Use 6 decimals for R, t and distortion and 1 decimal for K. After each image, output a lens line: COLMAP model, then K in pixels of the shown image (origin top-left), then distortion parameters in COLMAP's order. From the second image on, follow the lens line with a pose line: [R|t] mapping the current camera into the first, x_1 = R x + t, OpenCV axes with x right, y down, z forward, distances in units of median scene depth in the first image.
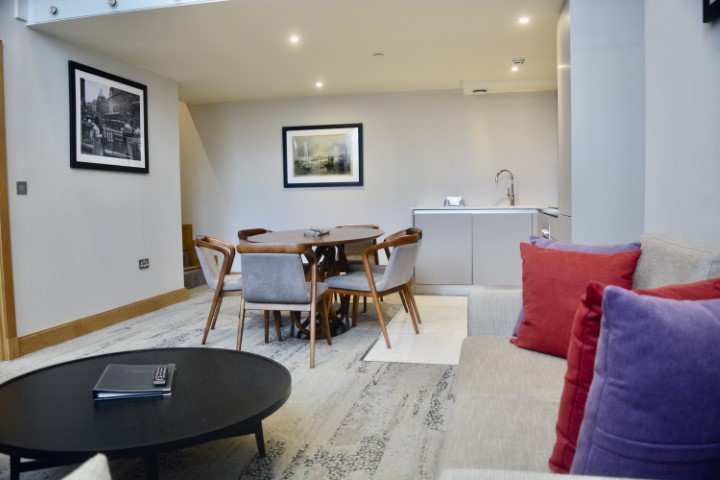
lens RADIAL K [[557.9, 0, 356.9], [0, 557.9, 237.0], [0, 0, 1]] dist [-0.096874, 0.021458]
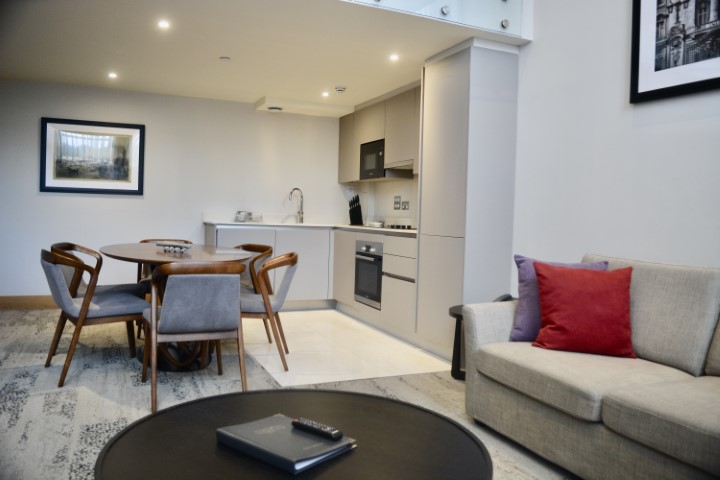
lens RADIAL K [[557.9, 0, 362.1], [0, 557.9, 241.6], [0, 0, 1]] dist [-0.096874, 0.021458]
pose [[0.801795, 0.014350, 0.597427, -0.315281], [-0.004808, 0.999834, -0.017563, -0.004788], [-0.597580, 0.011210, 0.801731, 0.117145]]
